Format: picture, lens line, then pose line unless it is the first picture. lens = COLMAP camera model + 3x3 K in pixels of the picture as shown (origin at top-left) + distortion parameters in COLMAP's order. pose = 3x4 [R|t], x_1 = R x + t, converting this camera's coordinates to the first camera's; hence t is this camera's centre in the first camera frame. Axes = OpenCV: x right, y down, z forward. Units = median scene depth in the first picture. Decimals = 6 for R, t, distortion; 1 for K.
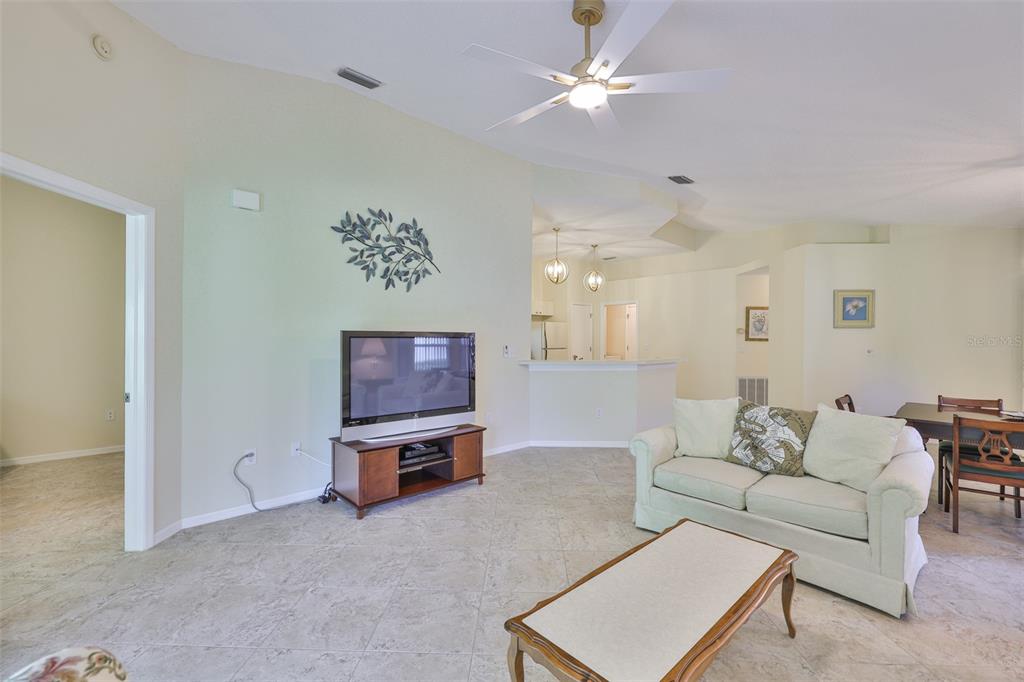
lens RADIAL K [[438.1, 0, 505.6], [0, 438.1, 341.3], [0, 0, 1]] dist [-0.001257, -0.000016]
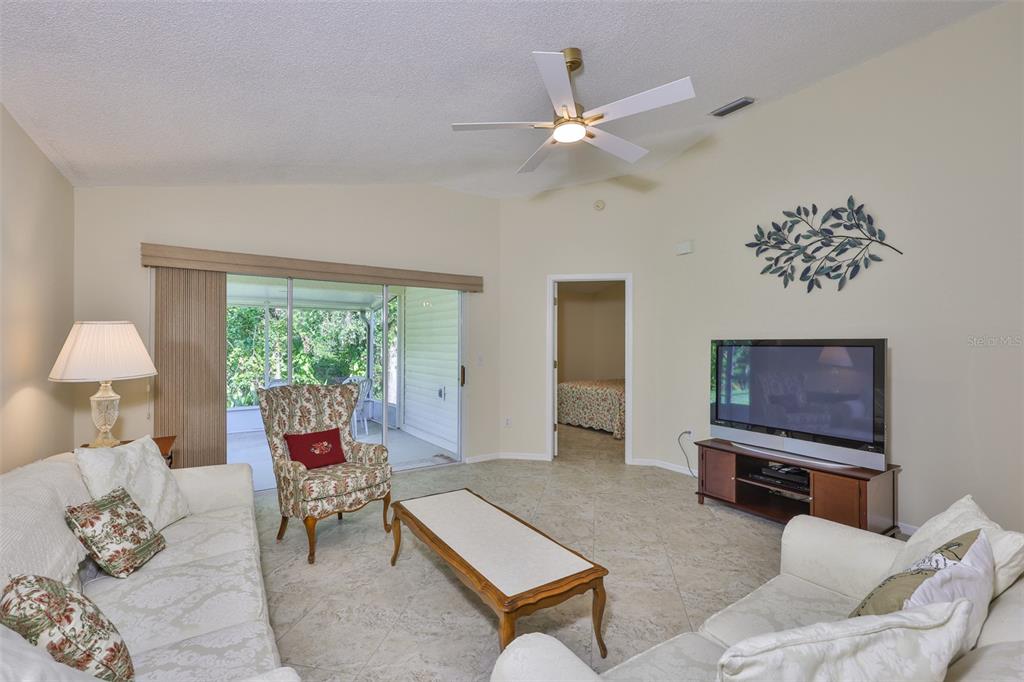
lens RADIAL K [[438.1, 0, 508.3], [0, 438.1, 342.6], [0, 0, 1]] dist [-0.001257, -0.000016]
pose [[-0.149631, -0.006832, -0.988718, 0.709287], [-0.004873, 0.999969, -0.006172, -0.007455], [0.988730, 0.003894, -0.149659, 0.535161]]
